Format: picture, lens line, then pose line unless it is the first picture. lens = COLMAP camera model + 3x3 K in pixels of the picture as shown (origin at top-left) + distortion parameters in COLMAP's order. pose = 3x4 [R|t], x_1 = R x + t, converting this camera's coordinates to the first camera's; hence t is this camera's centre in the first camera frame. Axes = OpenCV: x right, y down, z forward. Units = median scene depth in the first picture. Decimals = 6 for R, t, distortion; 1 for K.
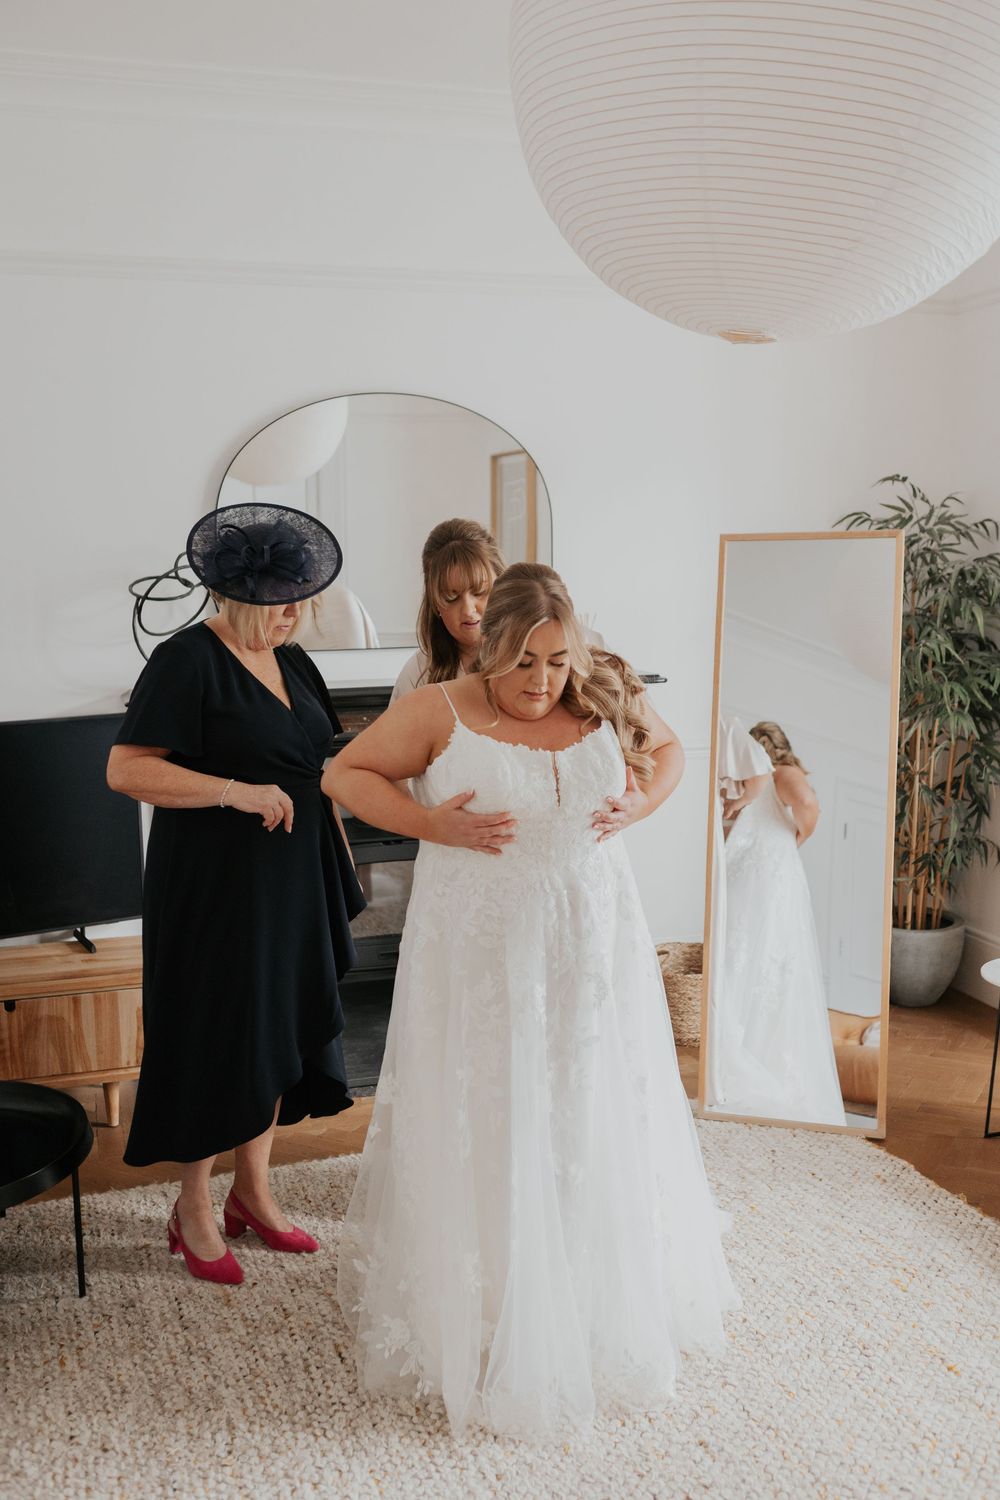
lens RADIAL K [[1506.7, 0, 500.3], [0, 1506.7, 784.8], [0, 0, 1]] dist [0.011890, 0.000982]
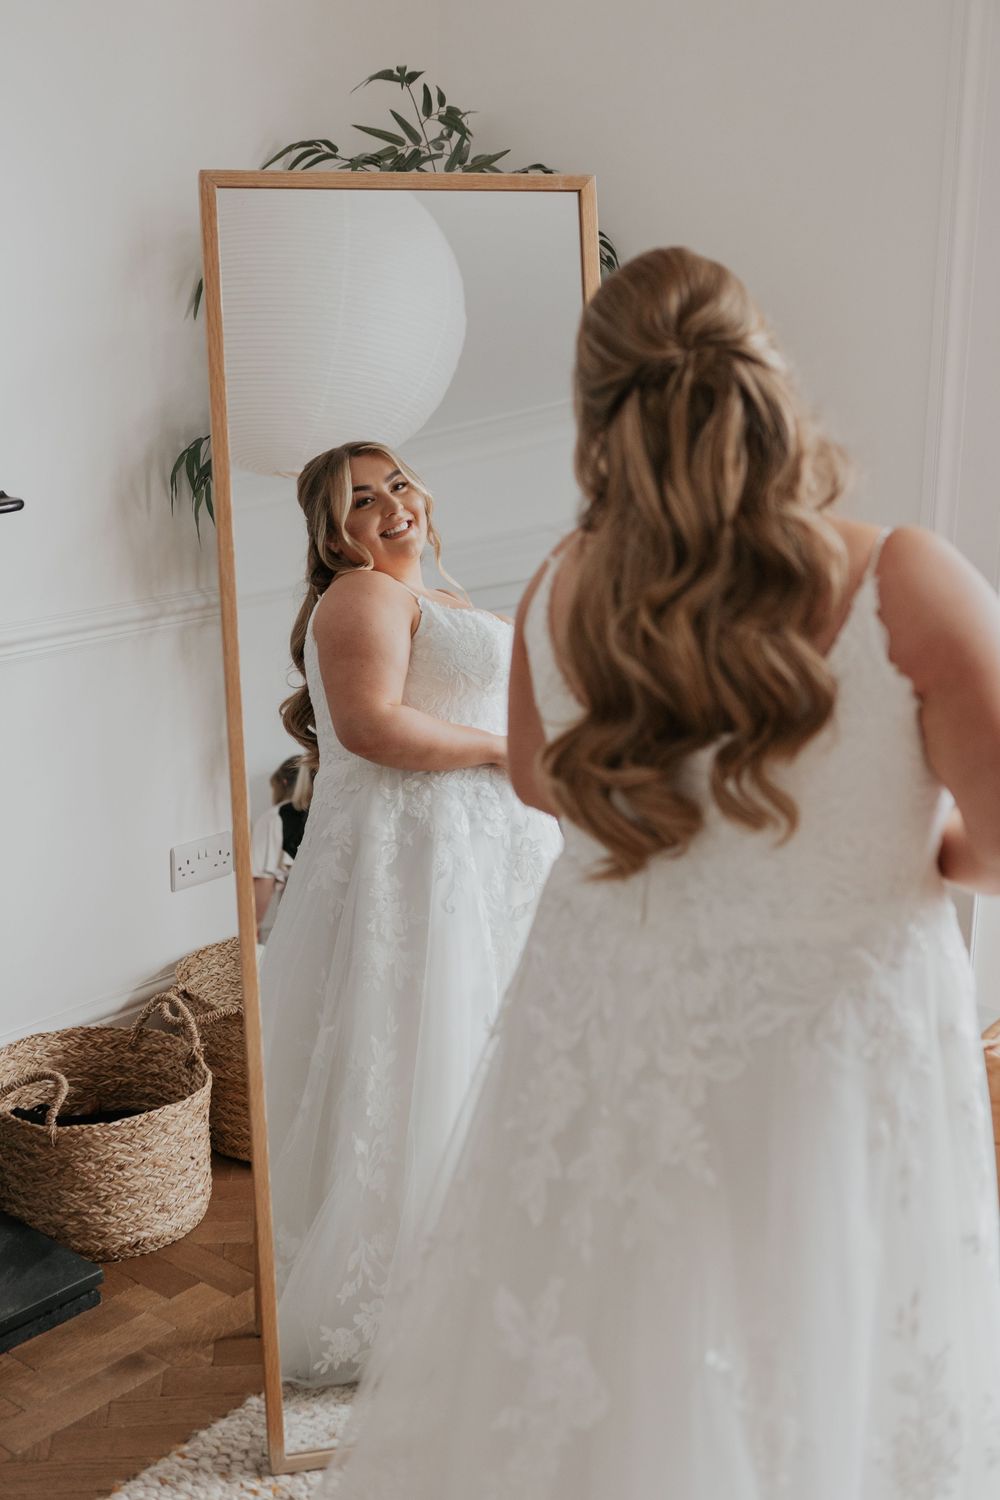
lens RADIAL K [[2029.0, 0, 500.0], [0, 2029.0, 750.0], [0, 0, 1]] dist [-0.004279, 0.146344]
pose [[0.838834, -0.119368, 0.531139, -0.097603], [0.062562, 0.990337, 0.123765, -0.060298], [-0.540781, -0.070589, 0.838196, 0.390318]]
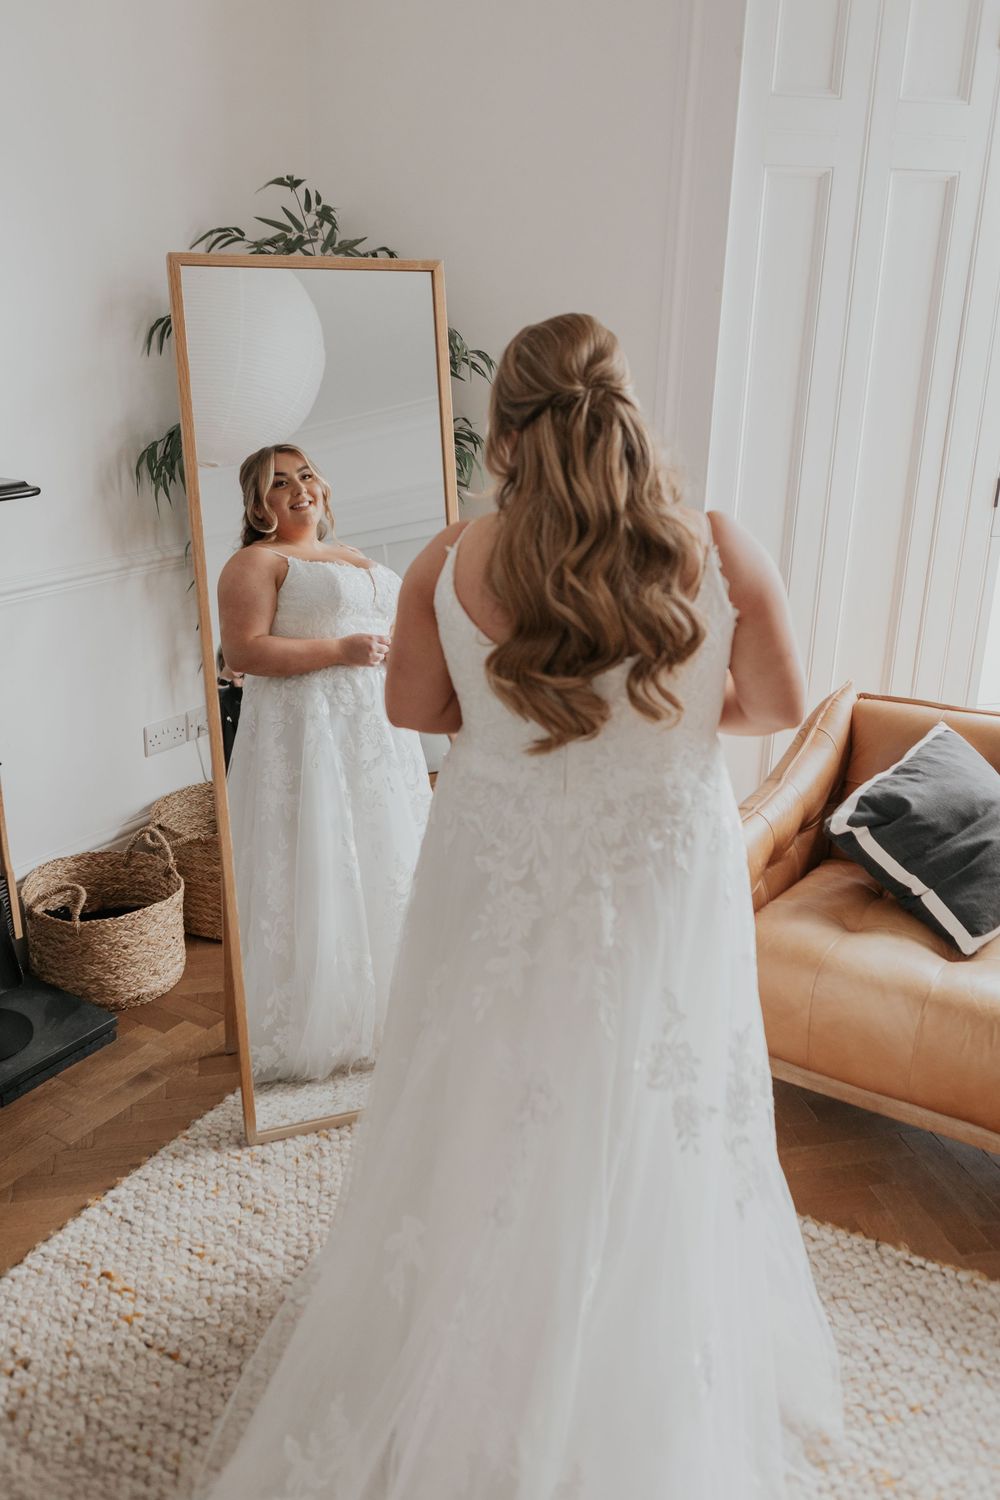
lens RADIAL K [[1342.6, 0, 500.0], [0, 1342.6, 750.0], [0, 0, 1]] dist [0.047630, -0.003866]
pose [[0.759414, -0.184753, 0.623824, -0.113950], [0.066466, 0.975847, 0.208097, -0.065162], [-0.647204, -0.116569, 0.753352, 0.410793]]
